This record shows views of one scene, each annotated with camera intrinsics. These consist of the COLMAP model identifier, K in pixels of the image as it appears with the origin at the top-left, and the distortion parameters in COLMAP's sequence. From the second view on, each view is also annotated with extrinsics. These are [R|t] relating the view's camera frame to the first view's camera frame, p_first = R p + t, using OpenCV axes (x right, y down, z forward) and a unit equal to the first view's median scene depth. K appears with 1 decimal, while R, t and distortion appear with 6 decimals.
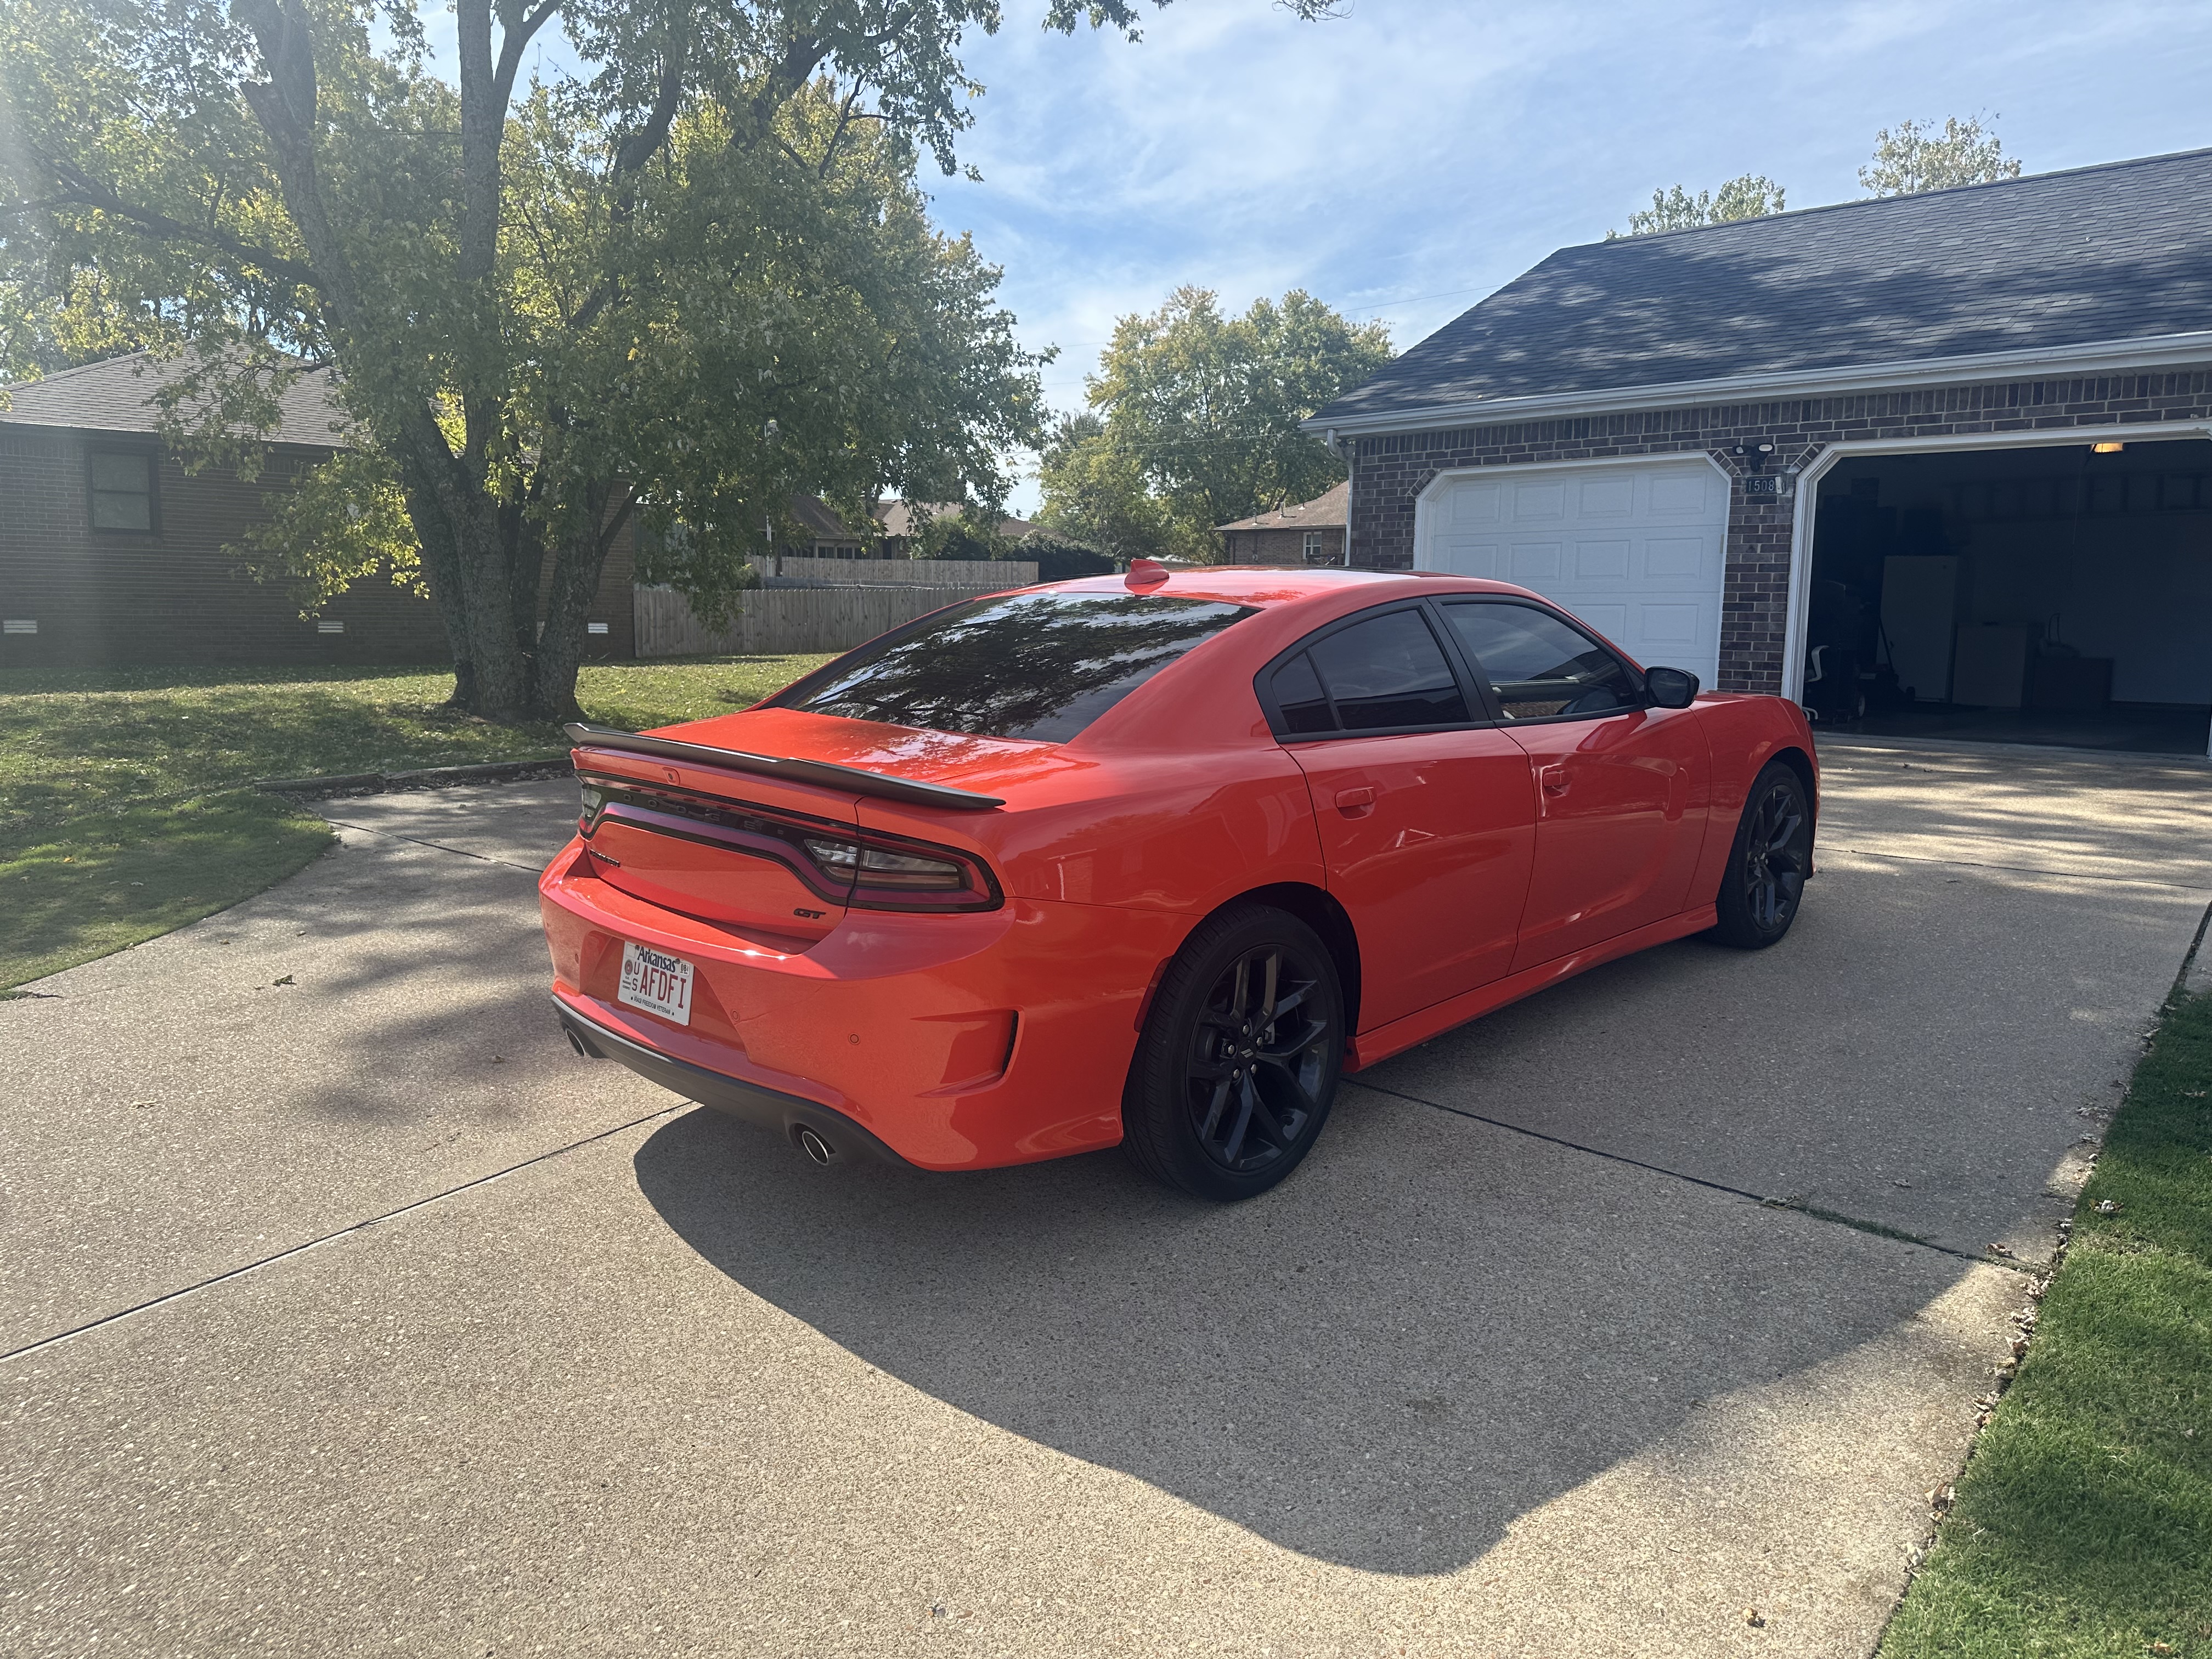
lens RADIAL K [[1525.5, 0, 1054.8], [0, 1525.5, 830.0], [0, 0, 1]] dist [0.073061, -0.111592]
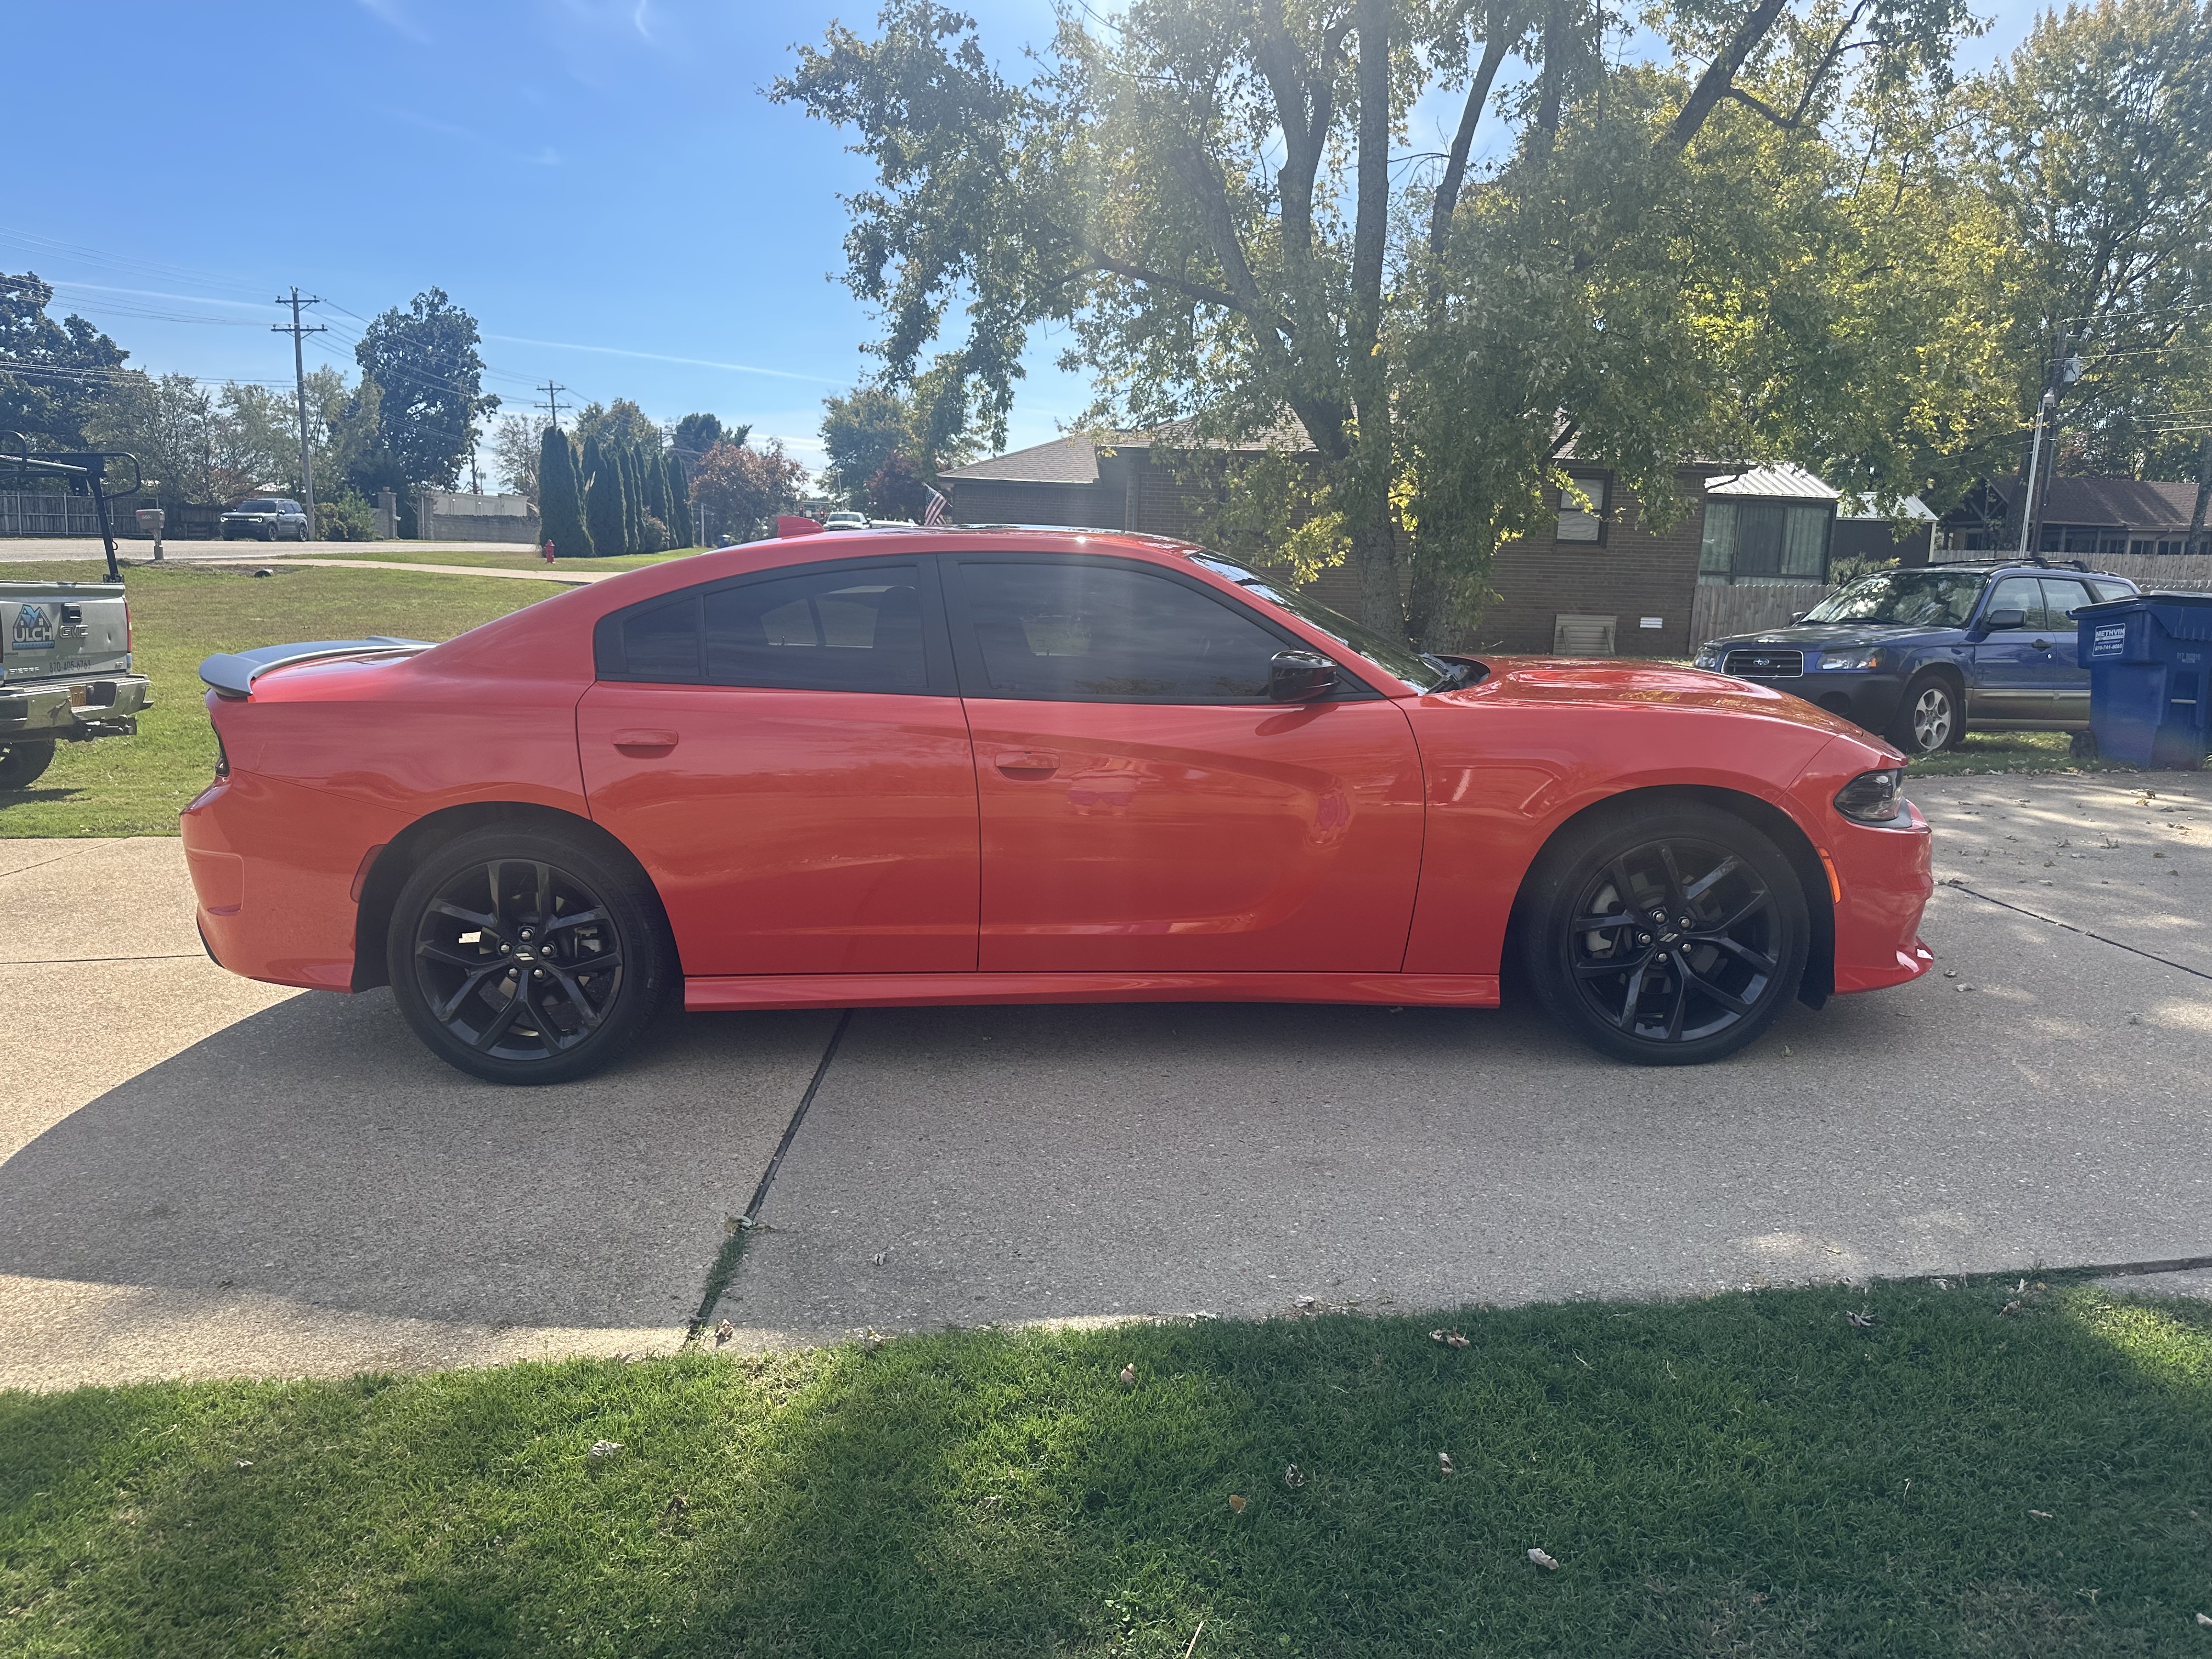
lens RADIAL K [[1548.9, 0, 1106.0], [0, 1548.9, 829.5], [0, 0, 1]] dist [-0.009898, -0.002427]
pose [[0.714062, 0.131558, -0.687610, 0.365764], [-0.130510, 0.989982, 0.053880, -0.015990], [0.687810, 0.051266, 0.724078, 0.154588]]
